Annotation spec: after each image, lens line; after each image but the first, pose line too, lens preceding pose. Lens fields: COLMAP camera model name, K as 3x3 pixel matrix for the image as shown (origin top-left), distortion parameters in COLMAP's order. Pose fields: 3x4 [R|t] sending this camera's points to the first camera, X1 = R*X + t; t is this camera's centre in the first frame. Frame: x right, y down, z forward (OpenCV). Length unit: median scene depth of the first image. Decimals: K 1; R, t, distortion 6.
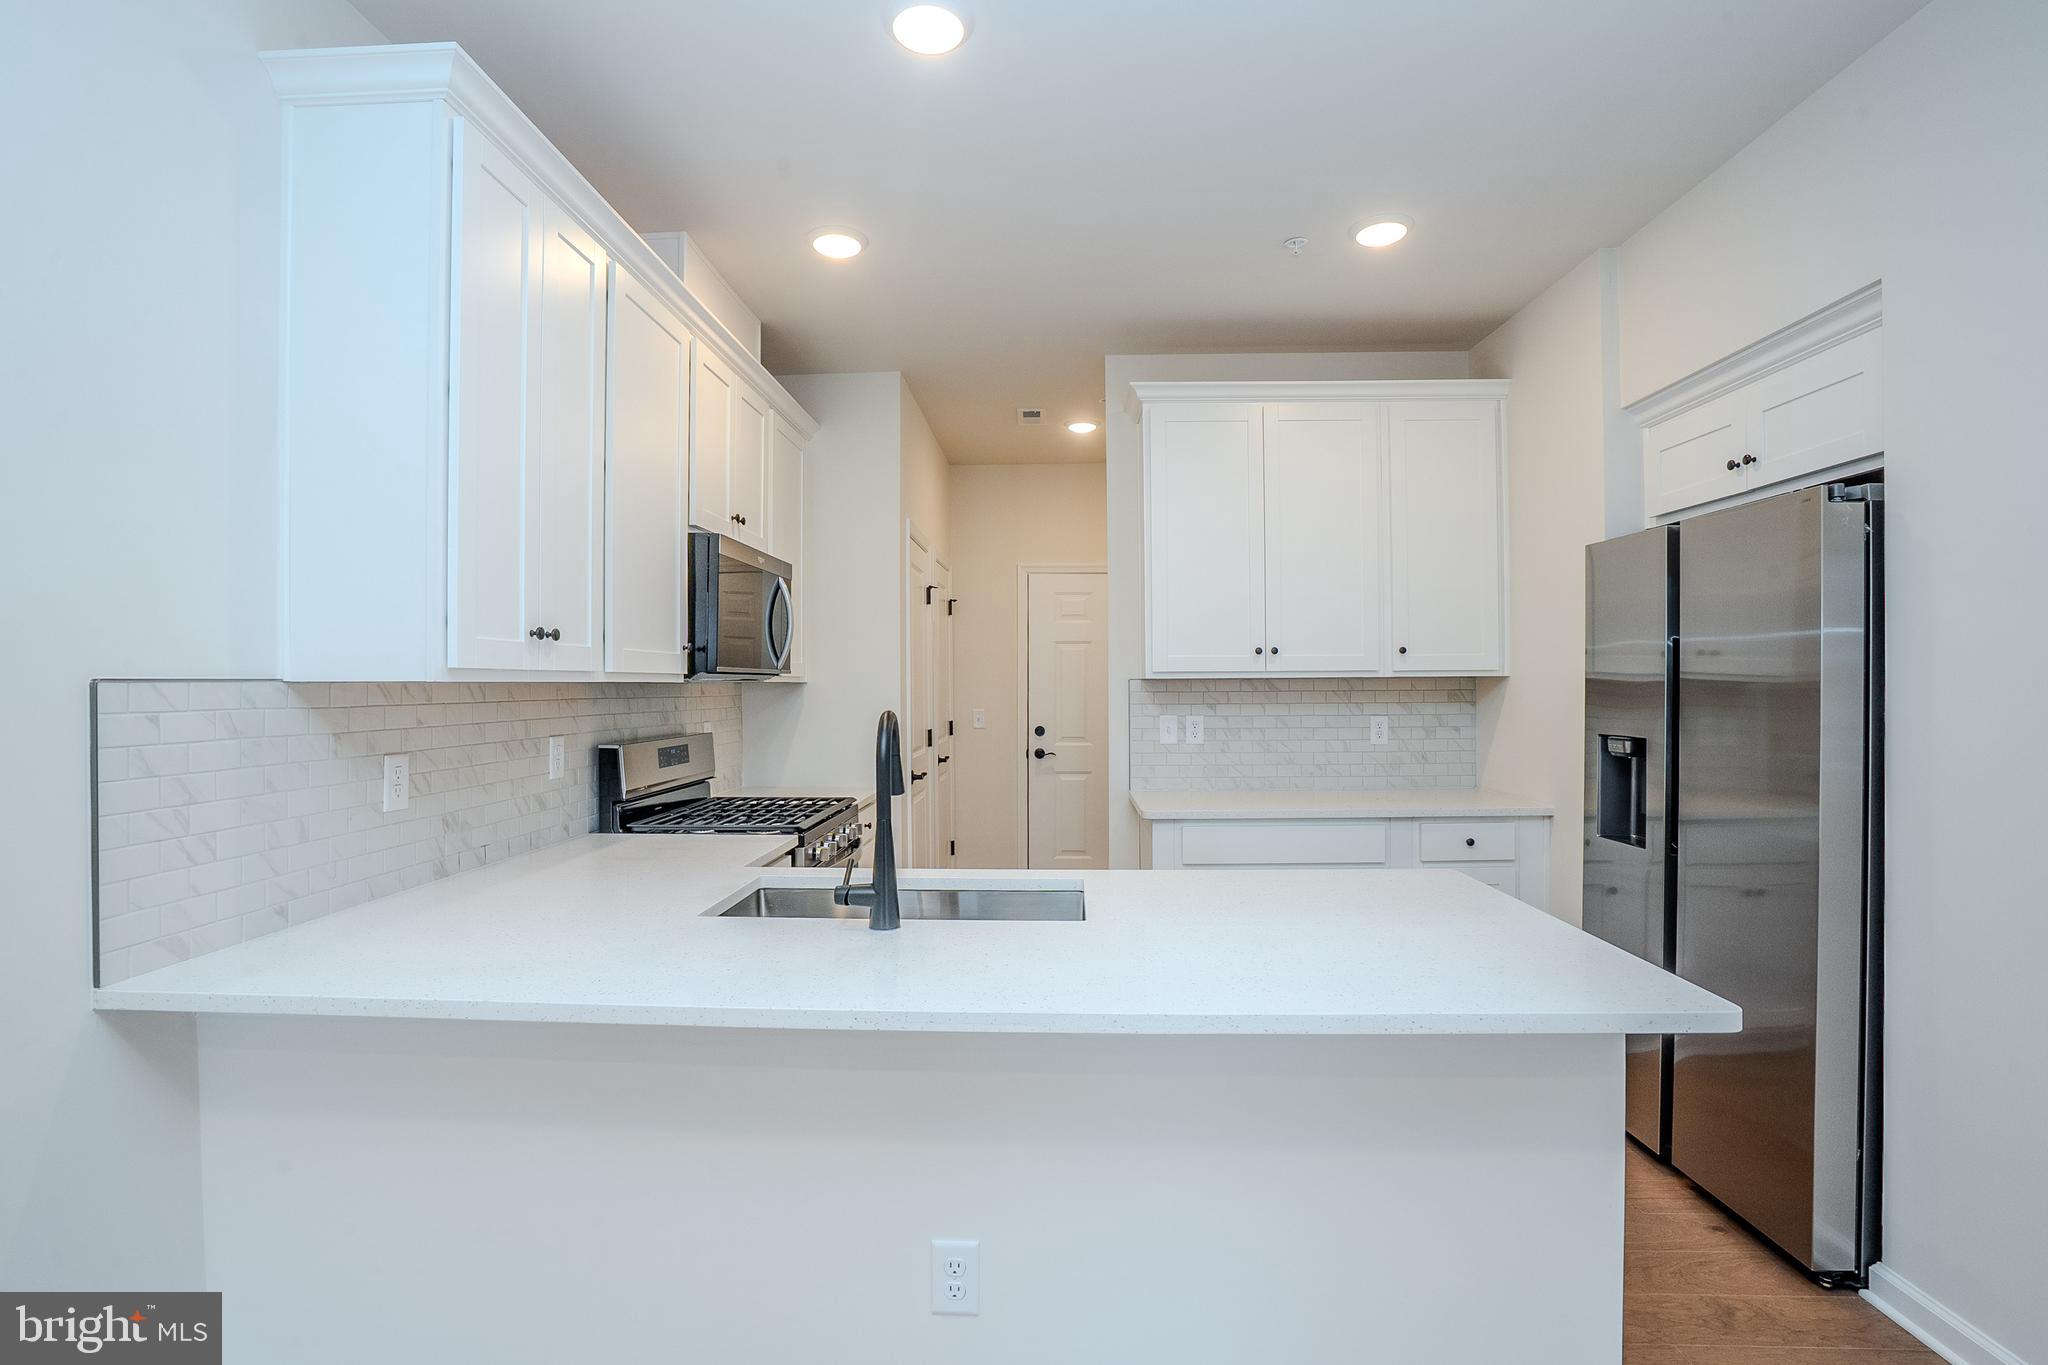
lens RADIAL K [[935.0, 0, 1019.8], [0, 935.0, 686.7], [0, 0, 1]] dist [-0.001576, 0.000083]
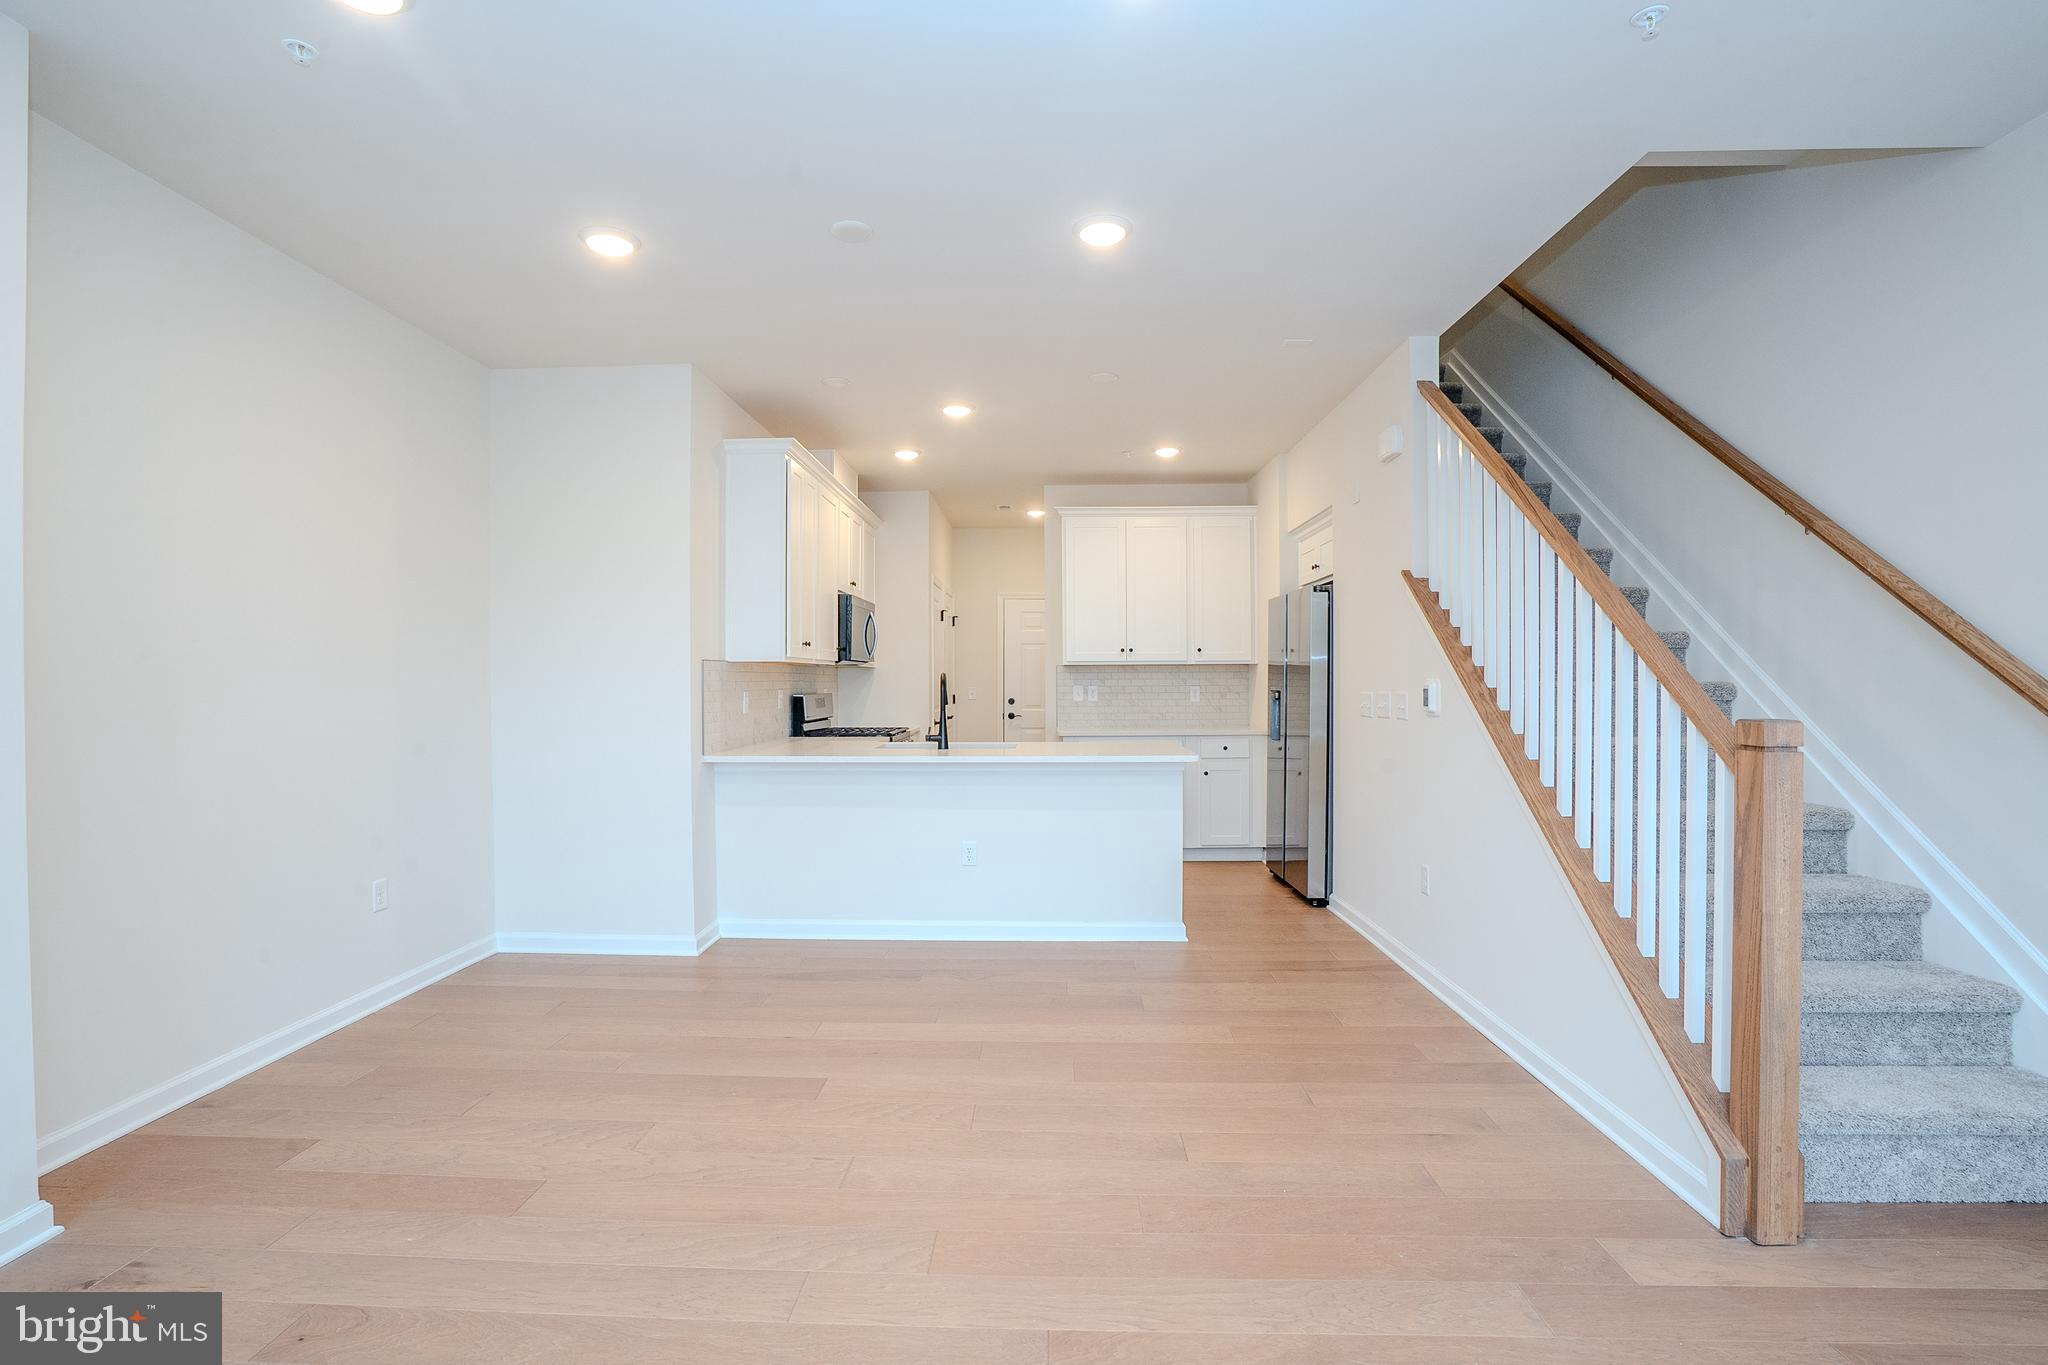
lens RADIAL K [[935.0, 0, 1030.3], [0, 935.0, 682.4], [0, 0, 1]] dist [-0.001576, 0.000083]
pose [[0.999682, 0.001524, 0.025154, 0.023973], [-0.001542, 0.999999, 0.000699, 0.027117], [-0.025153, -0.000738, 0.999683, -0.928886]]
